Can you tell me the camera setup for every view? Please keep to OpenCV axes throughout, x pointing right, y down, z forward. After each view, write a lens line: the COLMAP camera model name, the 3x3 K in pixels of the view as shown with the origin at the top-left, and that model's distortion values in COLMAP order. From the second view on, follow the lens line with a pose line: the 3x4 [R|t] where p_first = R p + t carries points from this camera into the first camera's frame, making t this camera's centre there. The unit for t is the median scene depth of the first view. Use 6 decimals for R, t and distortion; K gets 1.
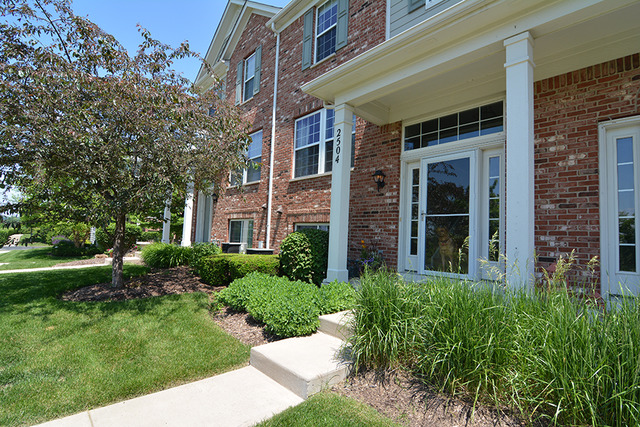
lens RADIAL K [[316.2, 0, 320.0], [0, 316.2, 215.7], [0, 0, 1]] dist [0.001083, 0.000045]
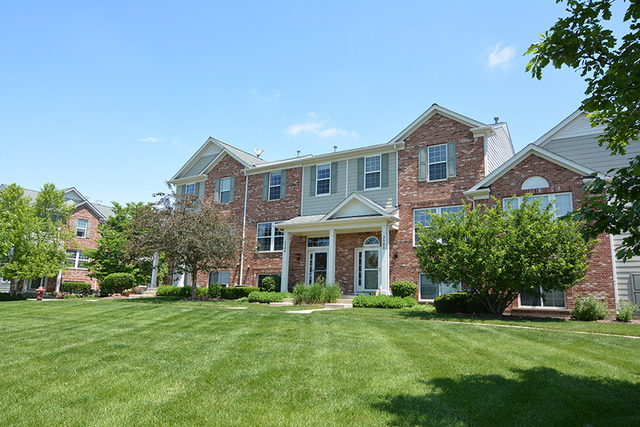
lens RADIAL K [[443.5, 0, 319.5], [0, 443.5, 213.8], [0, 0, 1]] dist [-0.001062, -0.000001]
pose [[0.965011, 0.041403, 0.258919, -0.495259], [-0.011331, 0.993117, -0.116575, -0.032891], [-0.261963, 0.109563, 0.958838, -2.125733]]
